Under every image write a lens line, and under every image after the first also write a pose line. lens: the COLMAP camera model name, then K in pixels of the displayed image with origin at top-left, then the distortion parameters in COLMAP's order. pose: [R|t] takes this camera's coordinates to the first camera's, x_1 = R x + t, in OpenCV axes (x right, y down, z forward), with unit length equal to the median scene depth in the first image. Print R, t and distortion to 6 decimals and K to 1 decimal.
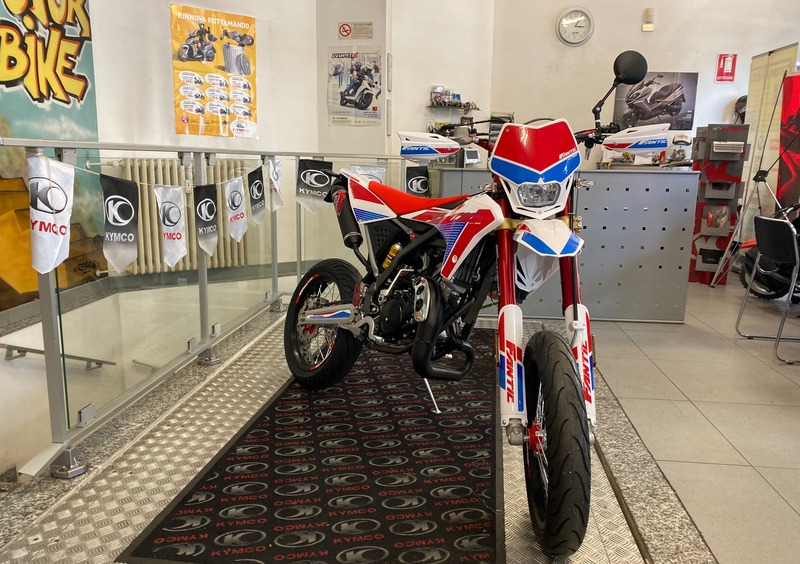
lens RADIAL K [[615.3, 0, 402.7], [0, 615.3, 283.2], [0, 0, 1]] dist [0.010530, -0.011759]
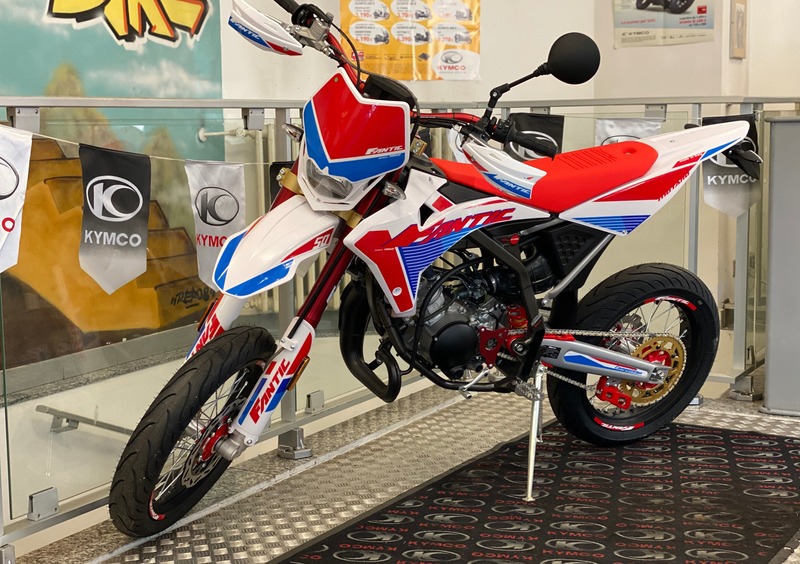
lens RADIAL K [[1195.2, 0, 386.9], [0, 1195.2, 278.1], [0, 0, 1]] dist [0.122708, 0.000000]
pose [[0.907373, 0.019189, -0.419887, 0.182458], [-0.047076, 0.997312, -0.056154, 0.013518], [0.417681, 0.070719, 0.905838, -0.021549]]
